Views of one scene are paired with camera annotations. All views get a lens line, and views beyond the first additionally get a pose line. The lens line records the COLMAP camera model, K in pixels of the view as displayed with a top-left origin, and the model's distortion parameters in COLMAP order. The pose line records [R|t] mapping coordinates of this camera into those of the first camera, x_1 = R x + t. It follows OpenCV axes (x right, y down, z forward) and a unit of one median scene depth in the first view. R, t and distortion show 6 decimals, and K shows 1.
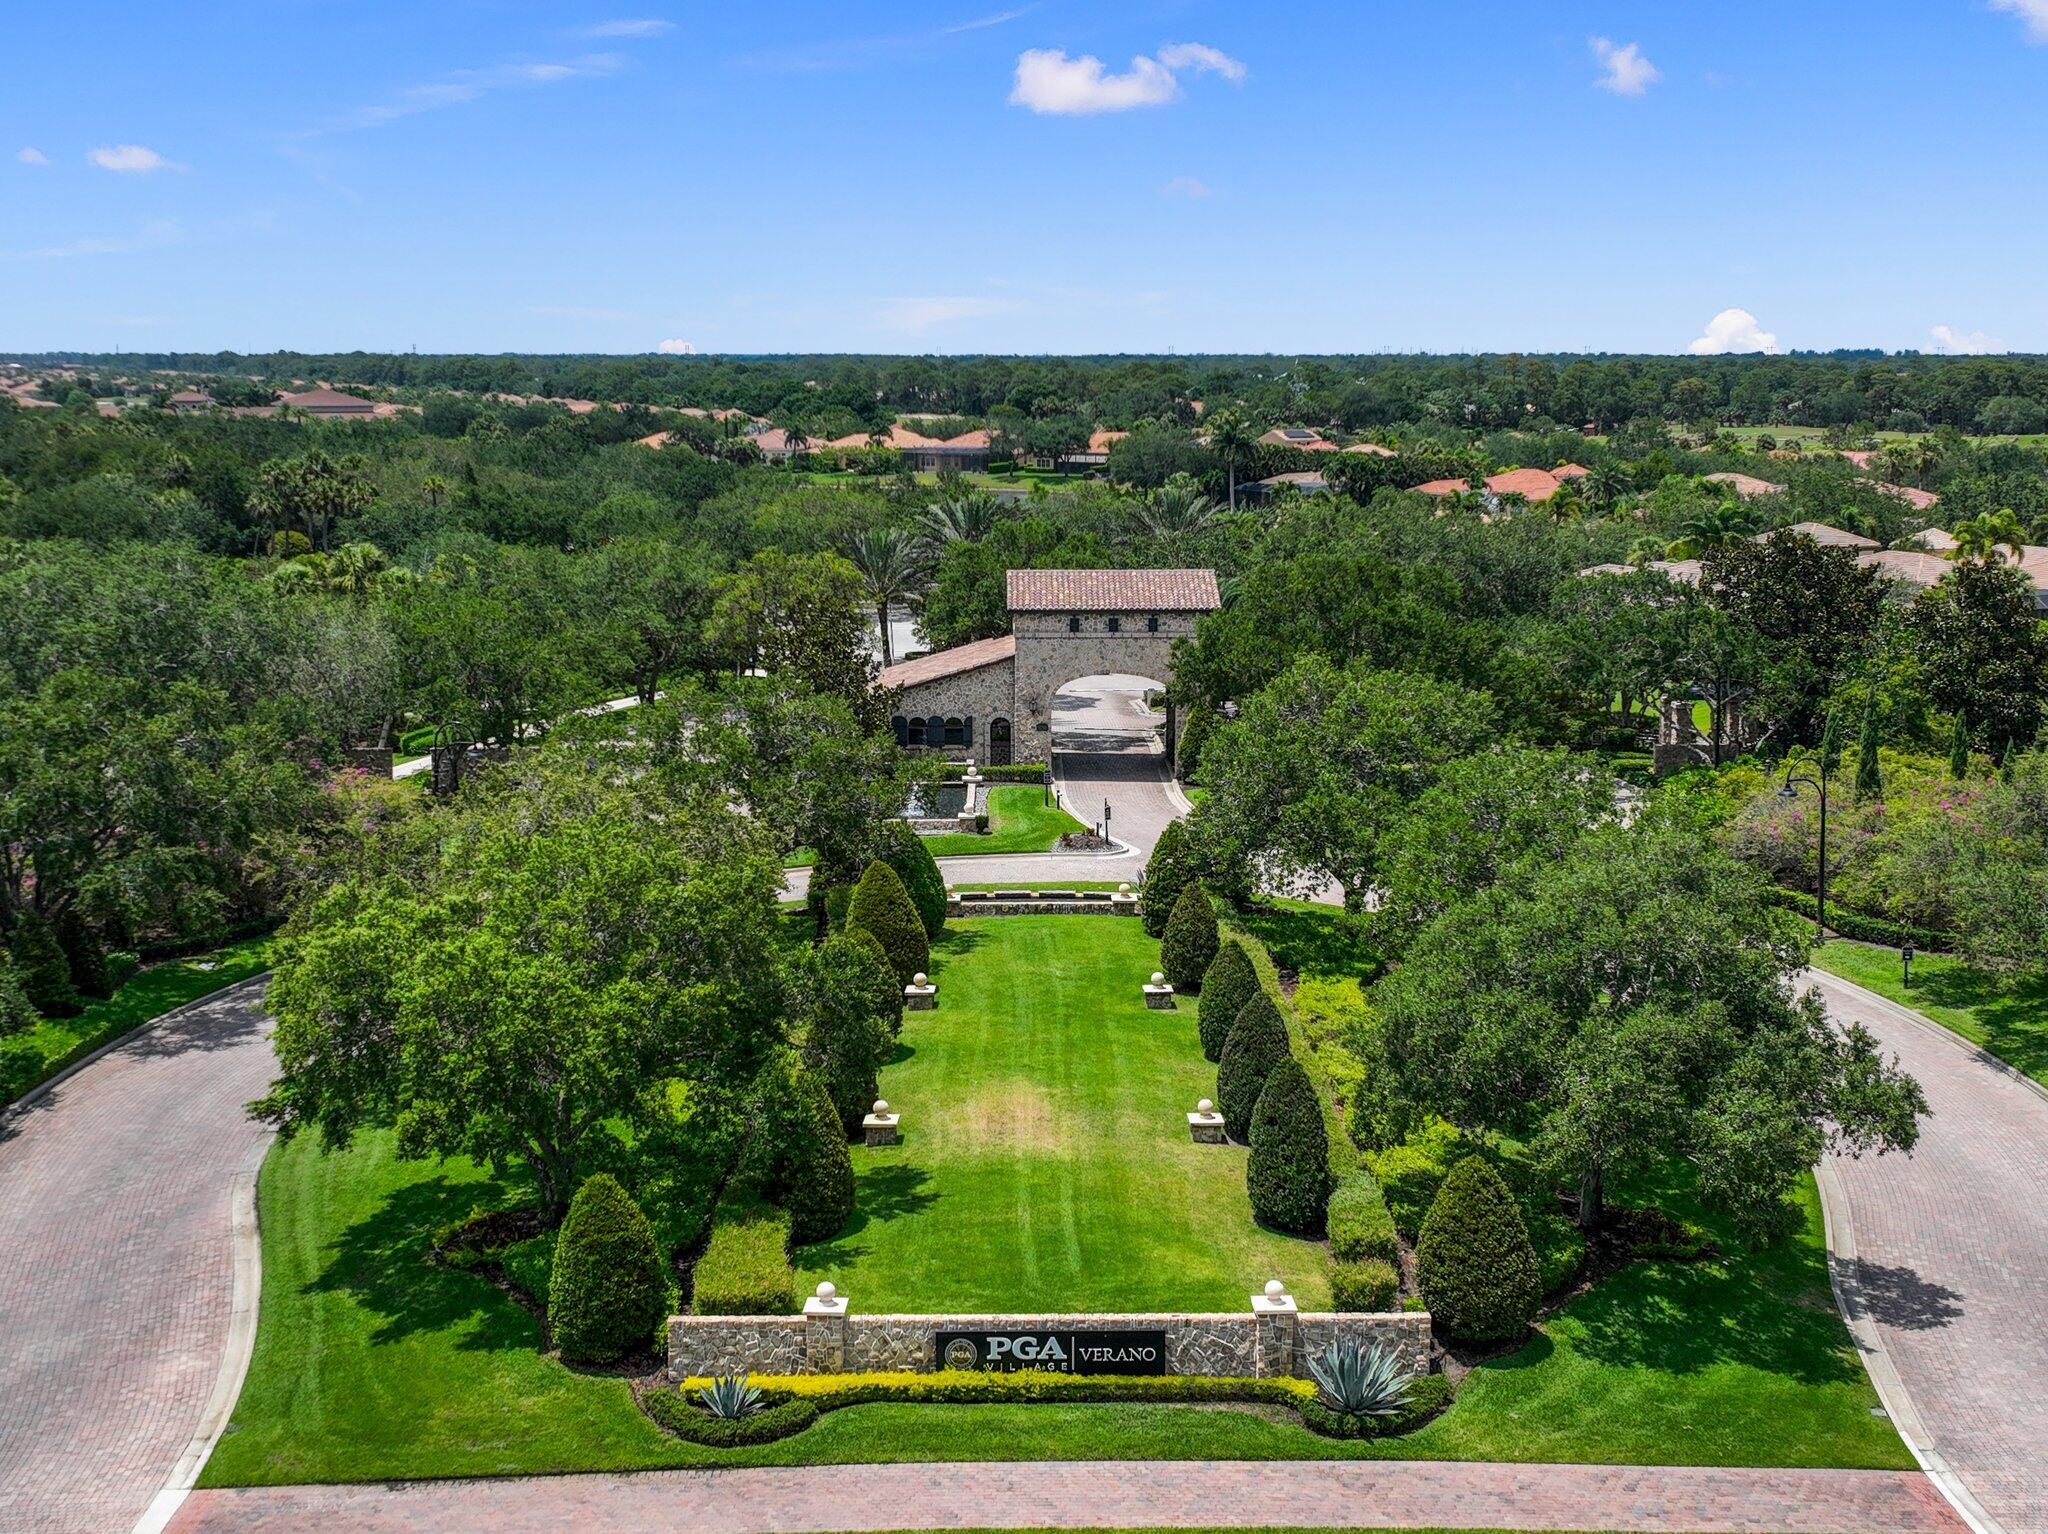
lens RADIAL K [[2731.8, 0, 1039.6], [0, 2731.8, 770.7], [0, 0, 1]] dist [-0.000271, 0.000000]
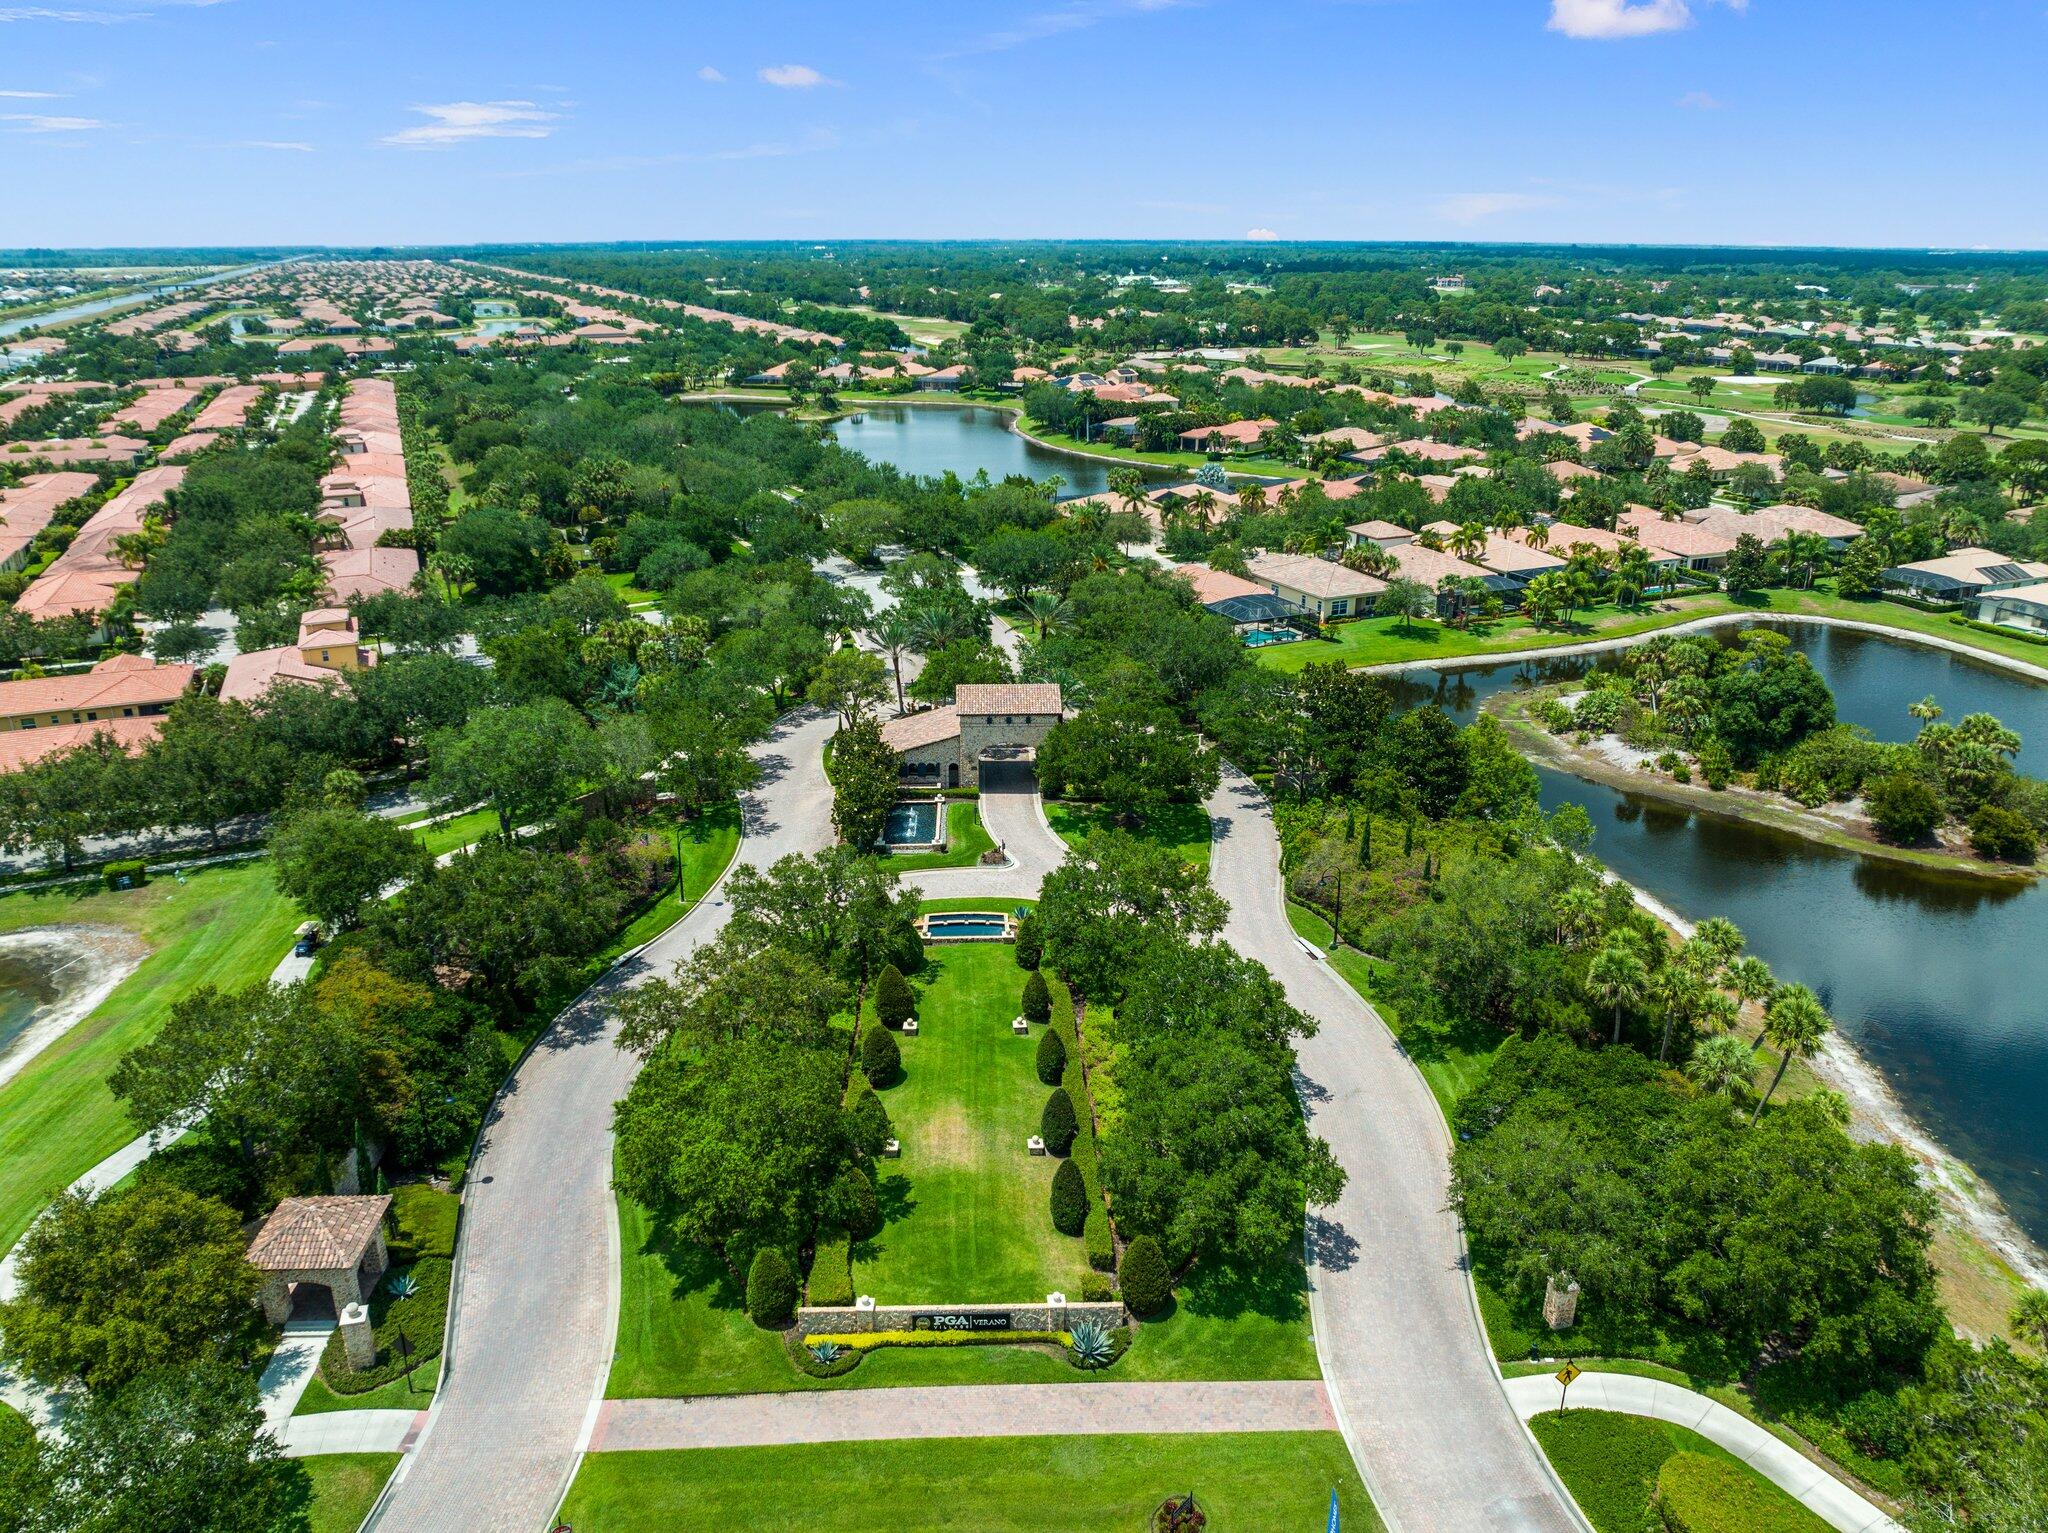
lens RADIAL K [[1439.1, 0, 1009.9], [0, 1439.1, 777.7], [0, 0, 1]] dist [-0.028786, -0.011685]
pose [[0.999926, -0.006114, 0.010488, 0.029124], [0.003811, 0.978328, 0.207028, -0.409021], [-0.011527, -0.206973, 0.978279, -0.090755]]
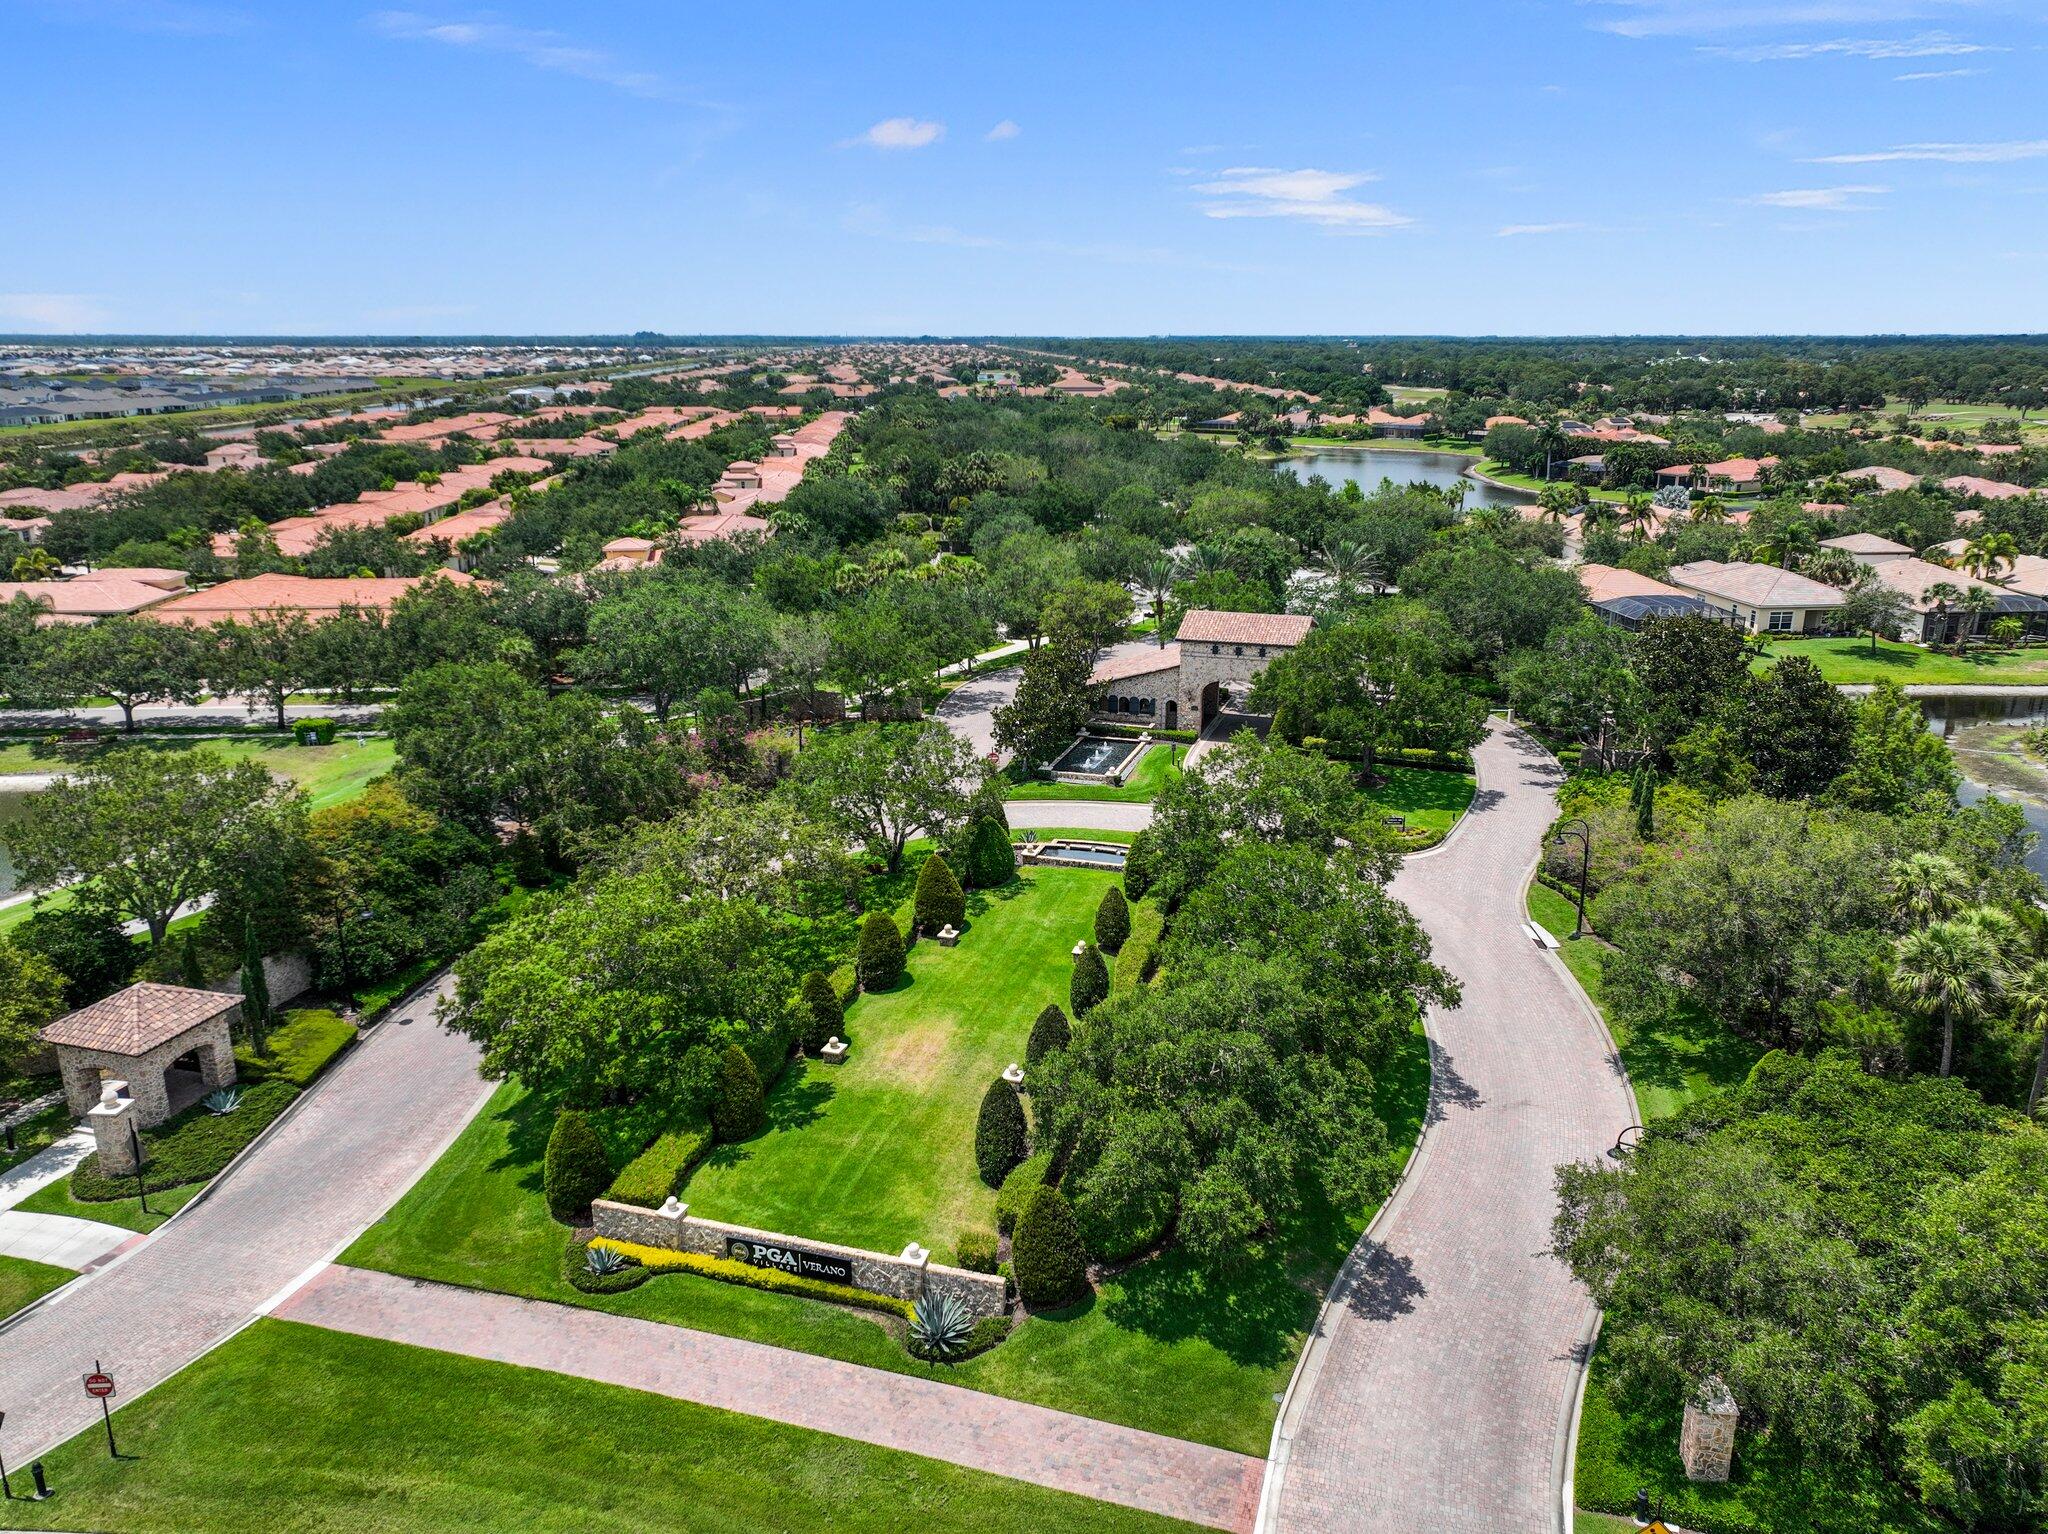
lens RADIAL K [[1480.2, 0, 1027.9], [0, 1480.2, 767.5], [0, 0, 1]] dist [0.002170, 0.012084]
pose [[0.949666, 0.088309, -0.300559, 0.320301], [-0.047698, 0.989019, 0.139879, -0.181669], [0.309611, -0.118502, 0.943450, 0.179149]]
